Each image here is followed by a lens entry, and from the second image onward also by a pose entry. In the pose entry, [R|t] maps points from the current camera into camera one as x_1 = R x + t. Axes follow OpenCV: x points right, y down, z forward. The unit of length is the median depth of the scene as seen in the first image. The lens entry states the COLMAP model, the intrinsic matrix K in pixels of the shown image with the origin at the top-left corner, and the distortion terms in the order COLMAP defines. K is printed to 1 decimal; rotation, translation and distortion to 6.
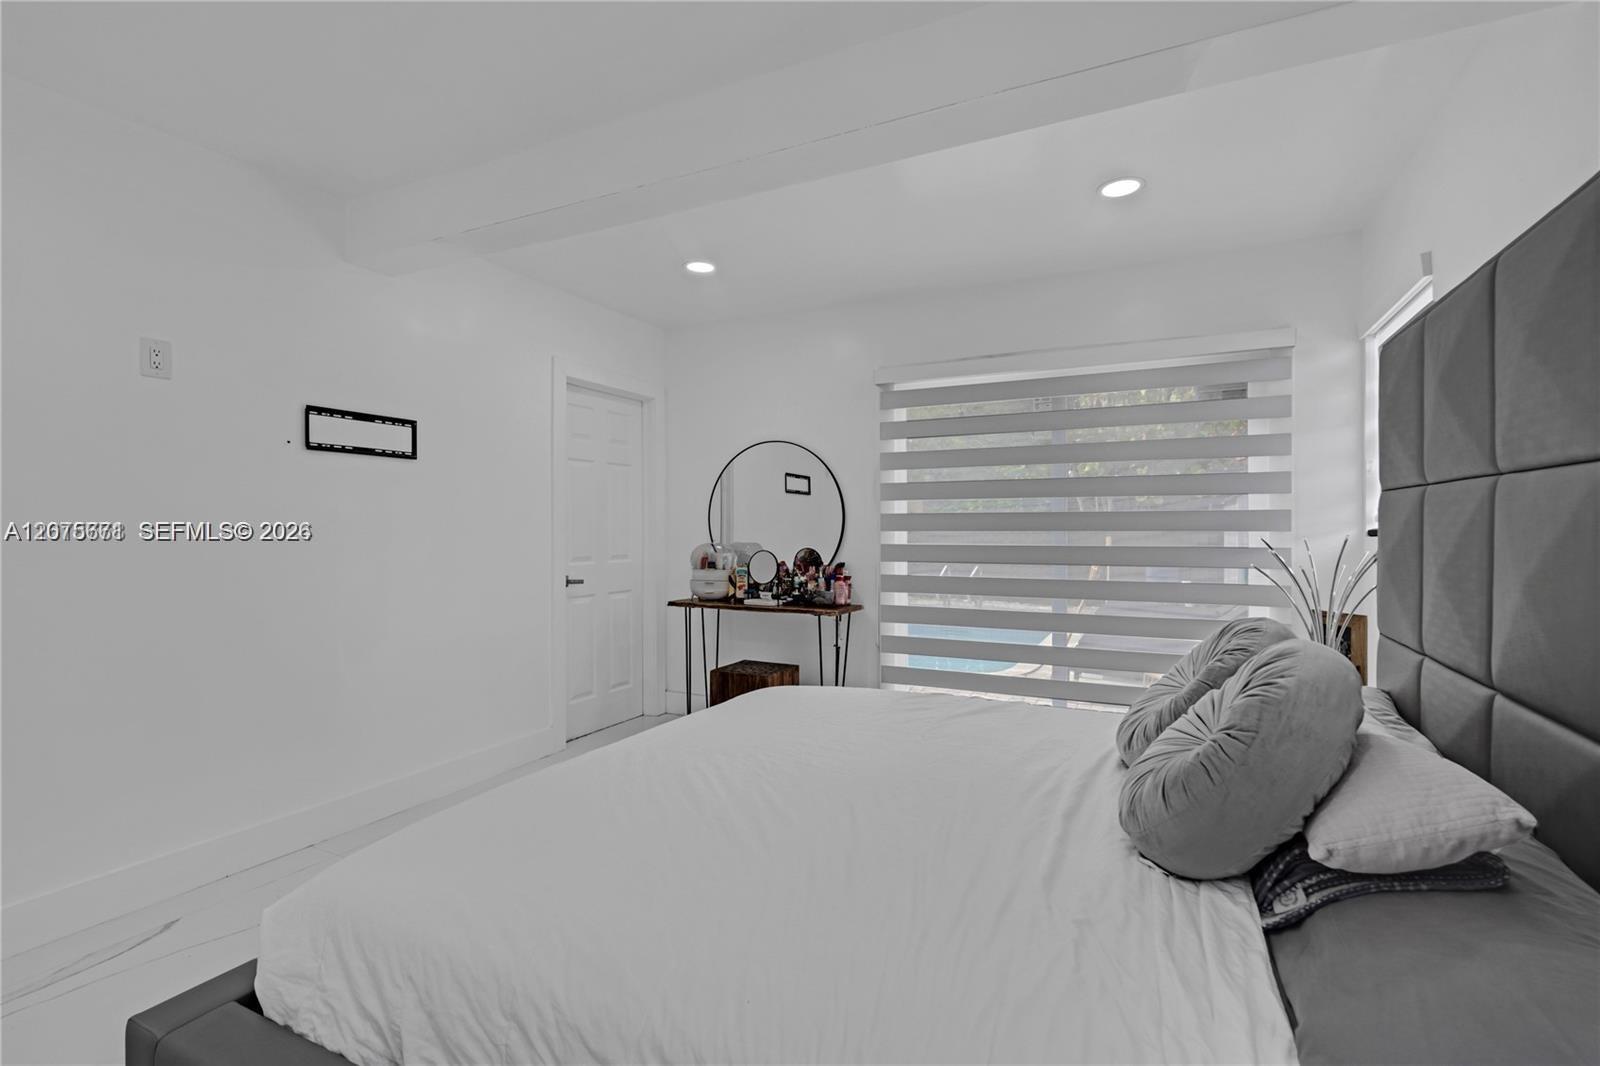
lens RADIAL K [[746.9, 0, 800.7], [0, 746.9, 532.3], [0, 0, 1]] dist [-0.000906, -0.000077]
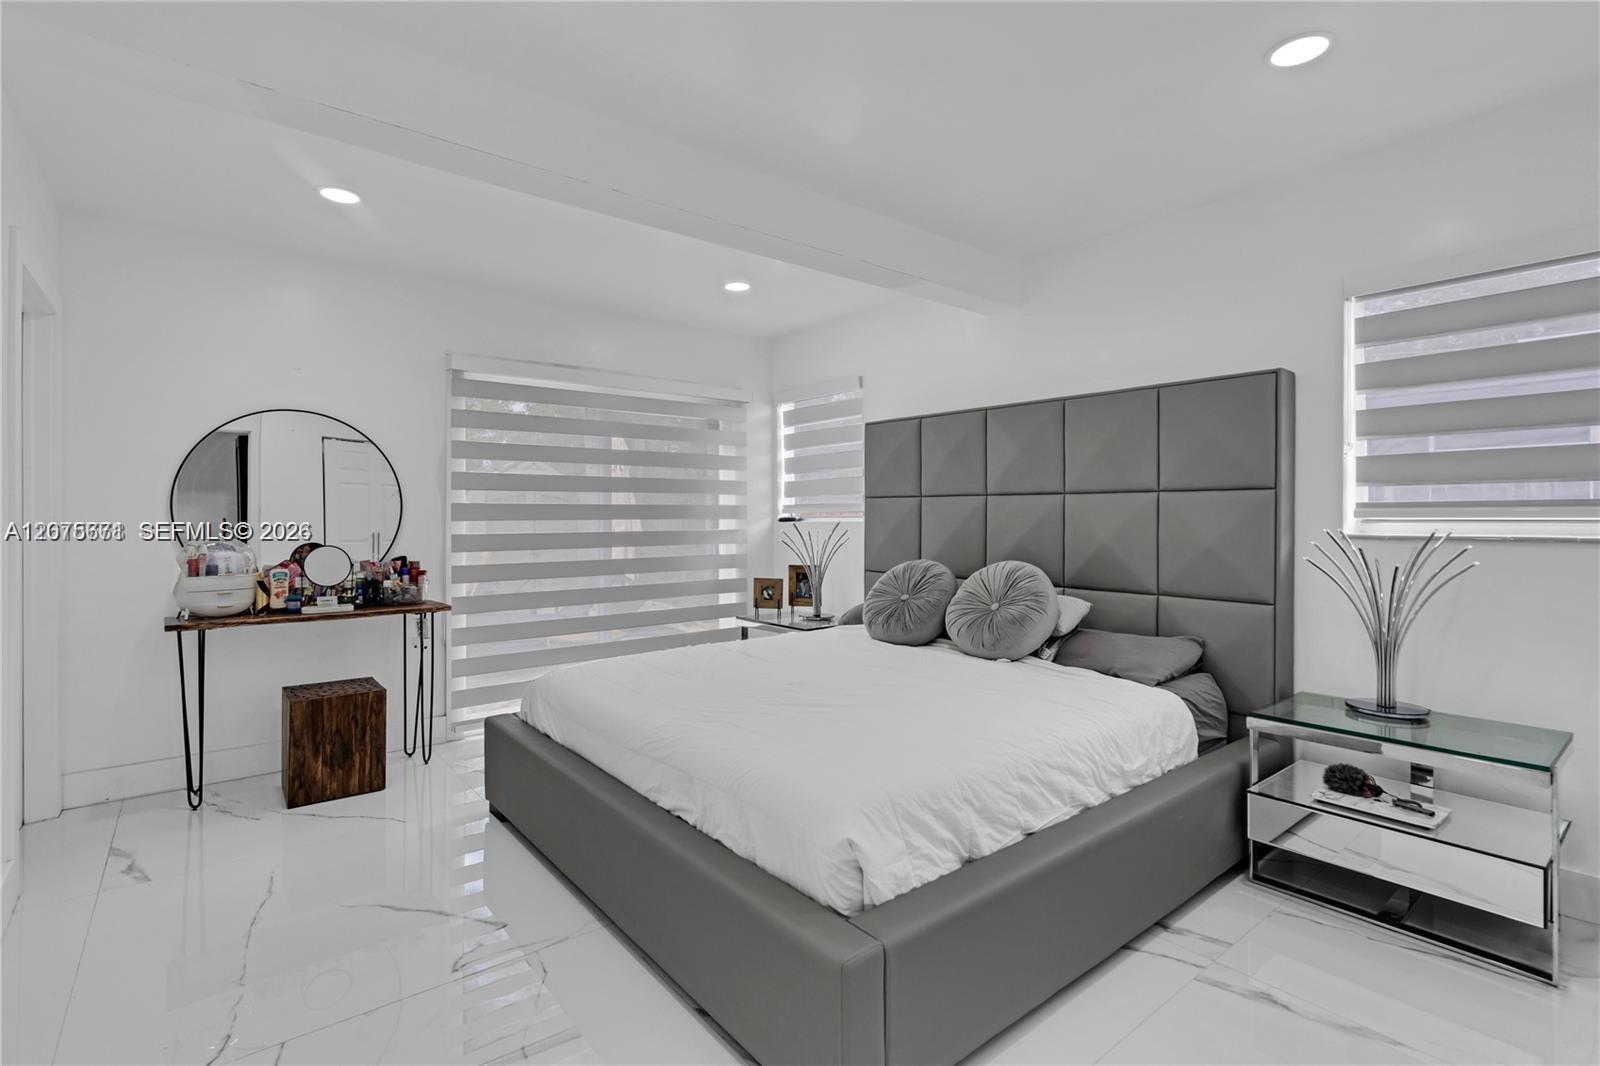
lens RADIAL K [[746.9, 0, 800.7], [0, 746.9, 532.3], [0, 0, 1]] dist [-0.000906, -0.000077]
pose [[0.426879, -0.018150, 0.904127, -0.578213], [0.011676, 0.999826, 0.014559, 0.003790], [-0.904233, 0.004342, 0.427017, 0.180515]]
